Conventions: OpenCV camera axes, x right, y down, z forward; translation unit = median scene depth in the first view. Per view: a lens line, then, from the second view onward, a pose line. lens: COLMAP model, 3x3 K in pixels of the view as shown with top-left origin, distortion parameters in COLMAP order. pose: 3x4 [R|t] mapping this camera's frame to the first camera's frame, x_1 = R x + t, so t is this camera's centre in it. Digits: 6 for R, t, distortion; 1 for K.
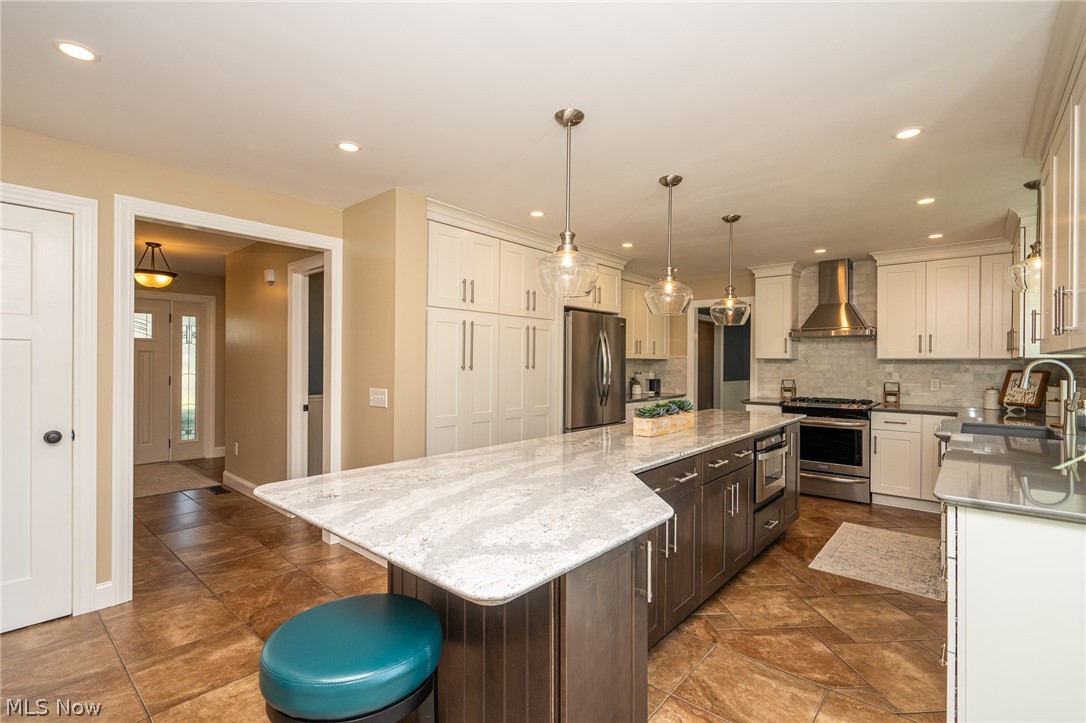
lens RADIAL K [[498.7, 0, 545.7], [0, 498.7, 363.5], [0, 0, 1]] dist [0.001650, 0.000639]
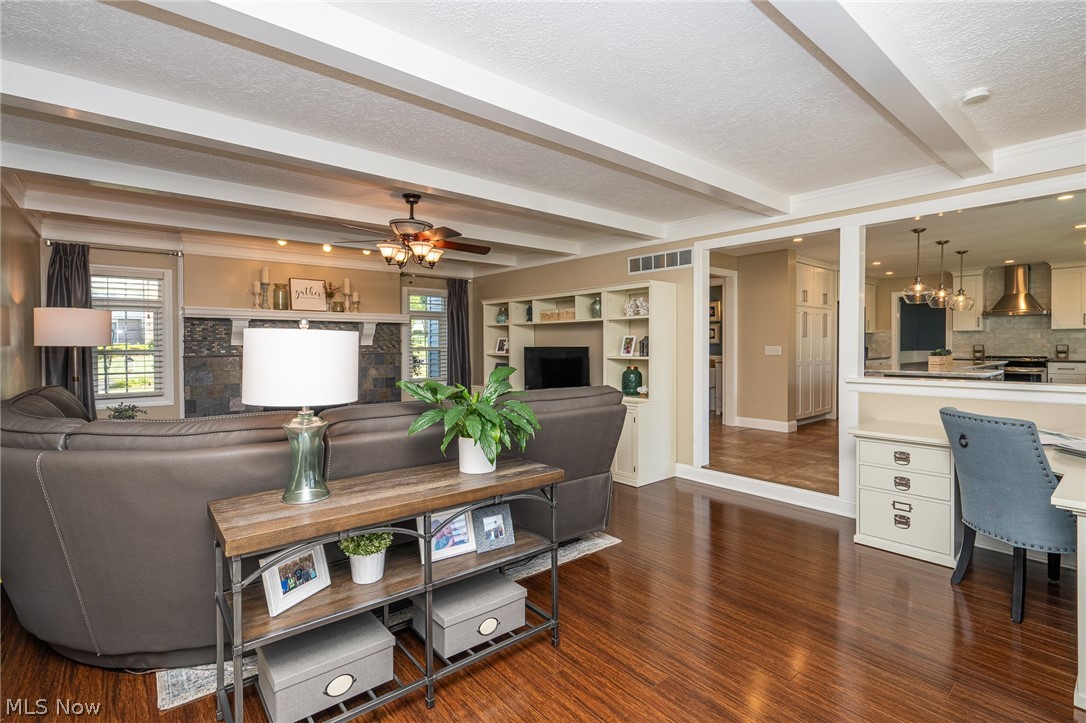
lens RADIAL K [[498.7, 0, 534.5], [0, 498.7, 350.6], [0, 0, 1]] dist [0.001650, 0.000639]
pose [[0.983302, -0.006299, -0.181871, -0.600816], [0.007957, 0.999933, 0.008388, 0.029598], [0.181806, -0.009695, 0.983287, -0.777943]]
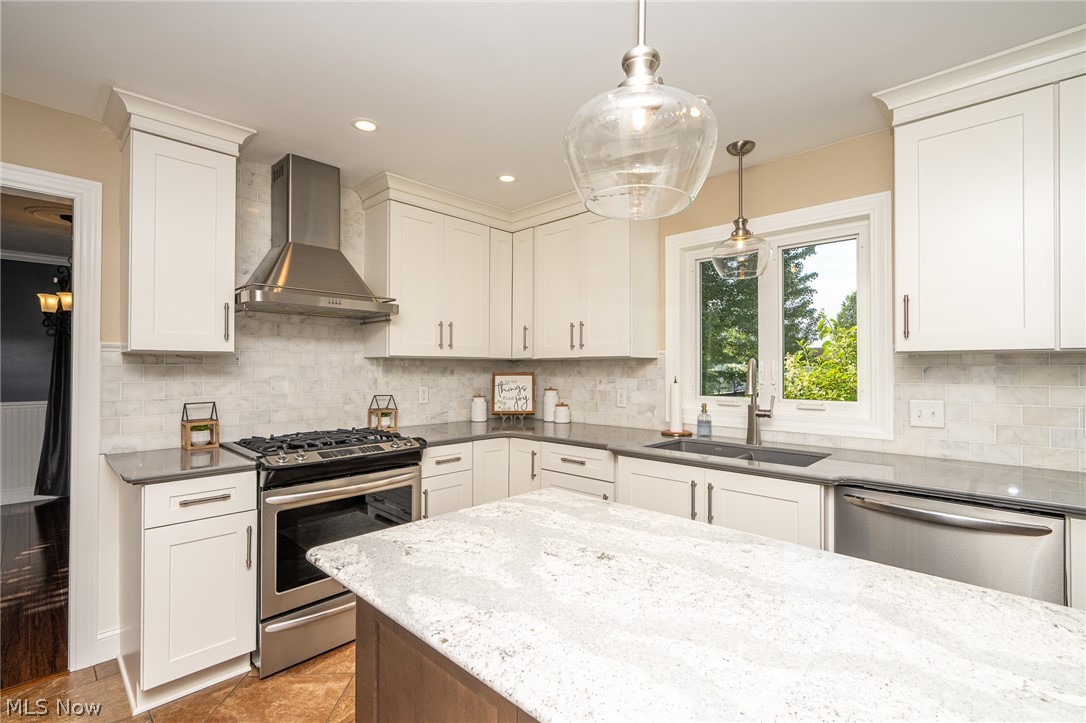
lens RADIAL K [[498.7, 0, 544.3], [0, 498.7, 366.0], [0, 0, 1]] dist [0.001650, 0.000639]
pose [[0.048543, -0.004210, 0.998812, 0.081205], [-0.001405, 0.999990, 0.004283, -0.001144], [-0.998820, -0.001611, 0.048536, 0.753728]]
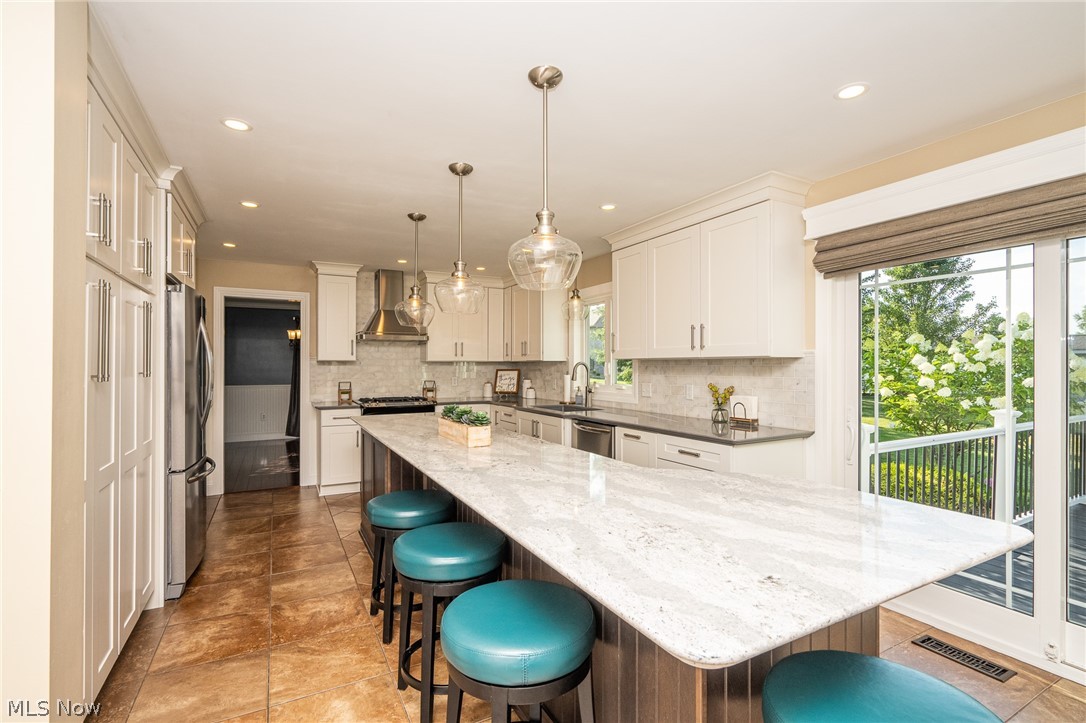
lens RADIAL K [[498.7, 0, 545.0], [0, 498.7, 368.7], [0, 0, 1]] dist [0.001650, 0.000639]
pose [[0.347576, -0.008915, 0.937610, -0.332001], [0.001809, 0.999959, 0.008837, -0.001296], [-0.937650, -0.001375, 0.347578, 0.313983]]
